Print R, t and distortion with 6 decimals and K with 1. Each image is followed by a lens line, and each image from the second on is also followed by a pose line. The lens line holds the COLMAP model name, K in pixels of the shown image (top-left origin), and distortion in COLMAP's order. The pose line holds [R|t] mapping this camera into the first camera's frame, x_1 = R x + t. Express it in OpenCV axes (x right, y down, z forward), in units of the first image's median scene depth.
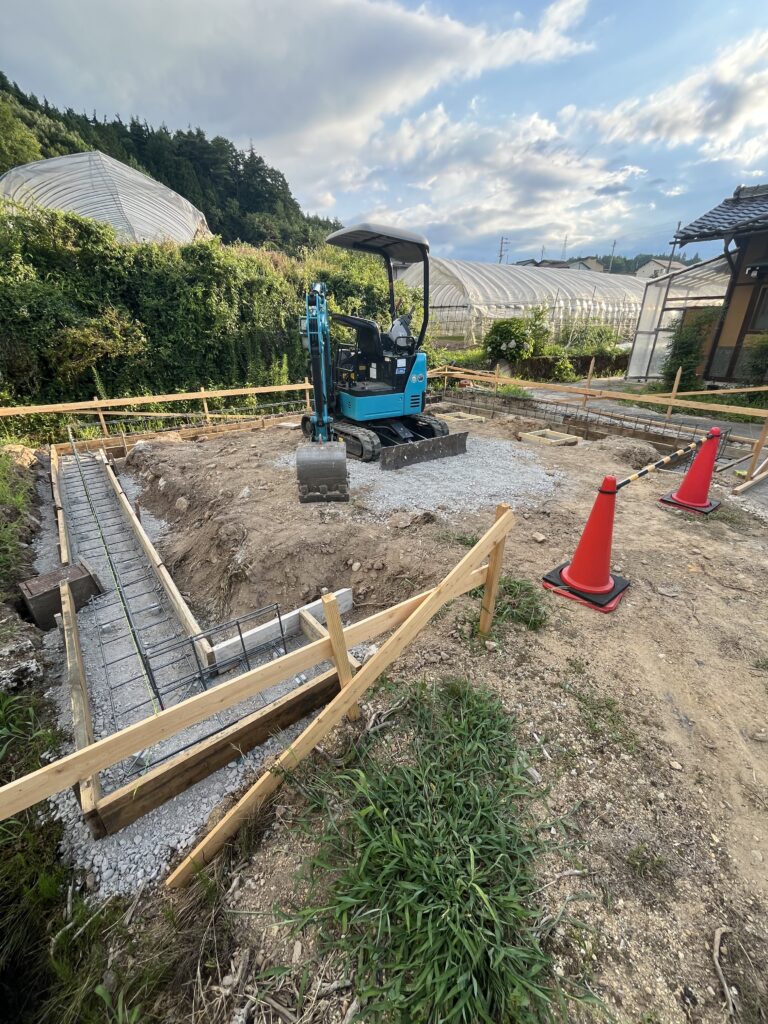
lens RADIAL K [[416.8, 0, 380.2], [0, 416.8, 509.5], [0, 0, 1]] dist [-0.003069, 0.000807]
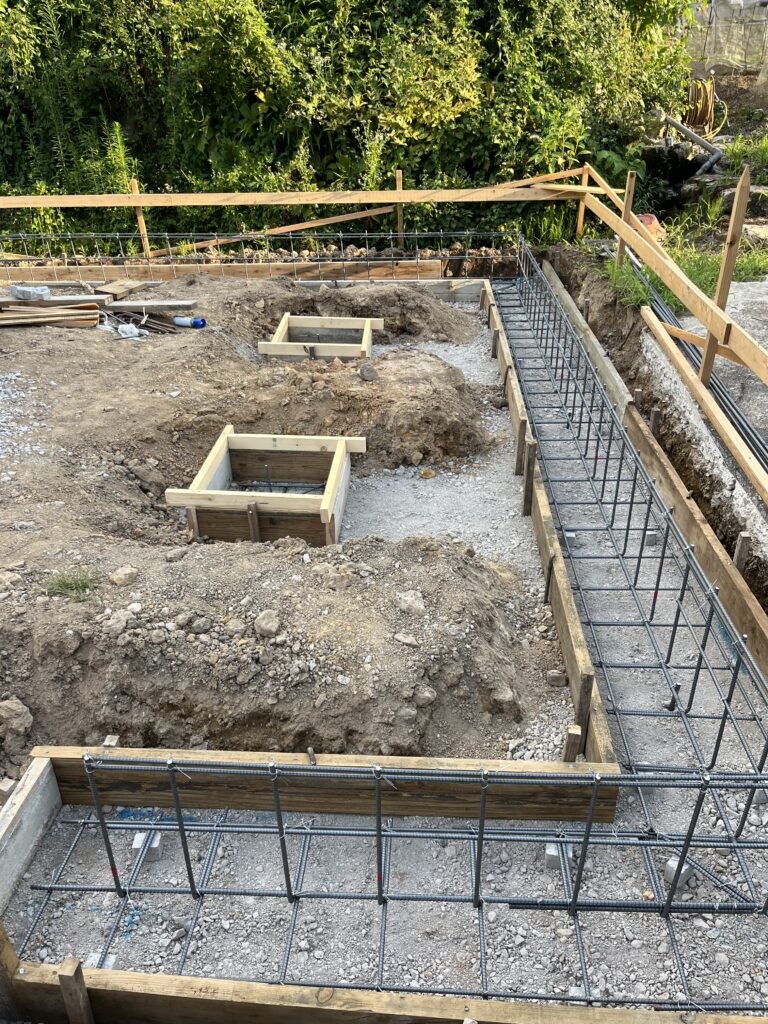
lens RADIAL K [[771.1, 0, 383.2], [0, 771.1, 511.7], [0, 0, 1]] dist [0.069322, -0.099726]
pose [[0.766464, 0.298961, -0.568468, 1.100906], [-0.235622, 0.954238, 0.184152, -0.373670], [0.597508, -0.007202, 0.801831, 0.949492]]
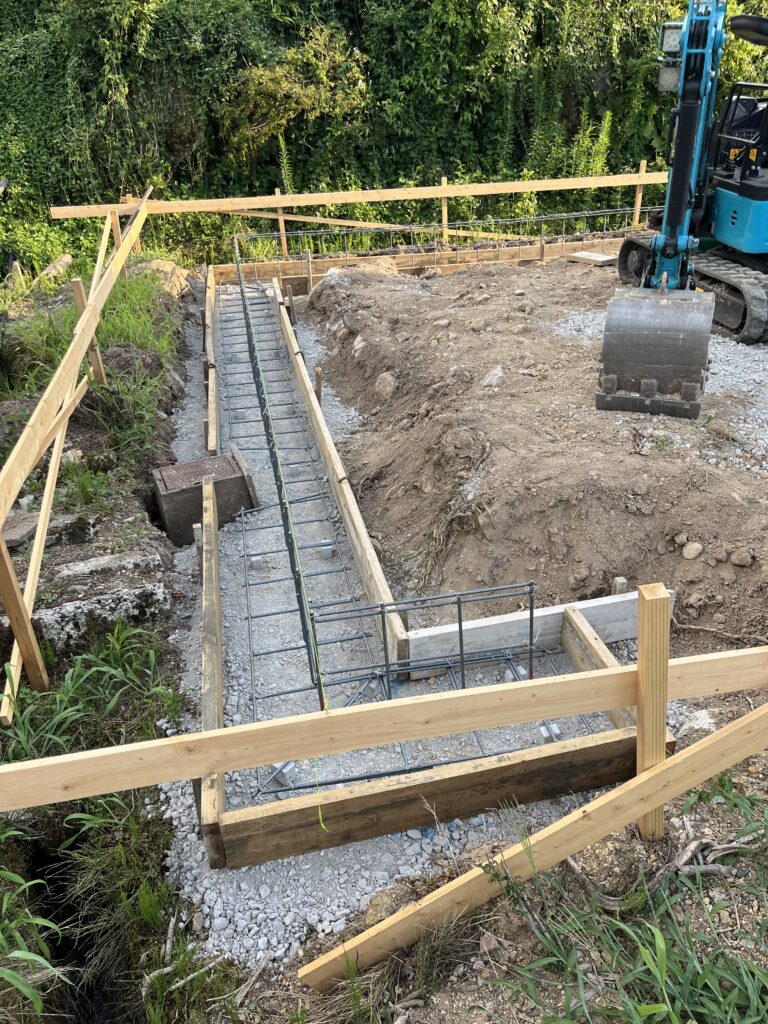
lens RADIAL K [[771.1, 0, 381.7], [0, 771.1, 515.4], [0, 0, 1]] dist [0.069322, -0.099726]
pose [[0.899791, 0.190463, -0.392556, -0.027535], [-0.145849, 0.979235, 0.140807, 0.015926], [0.411223, -0.069443, 0.908886, 0.013144]]
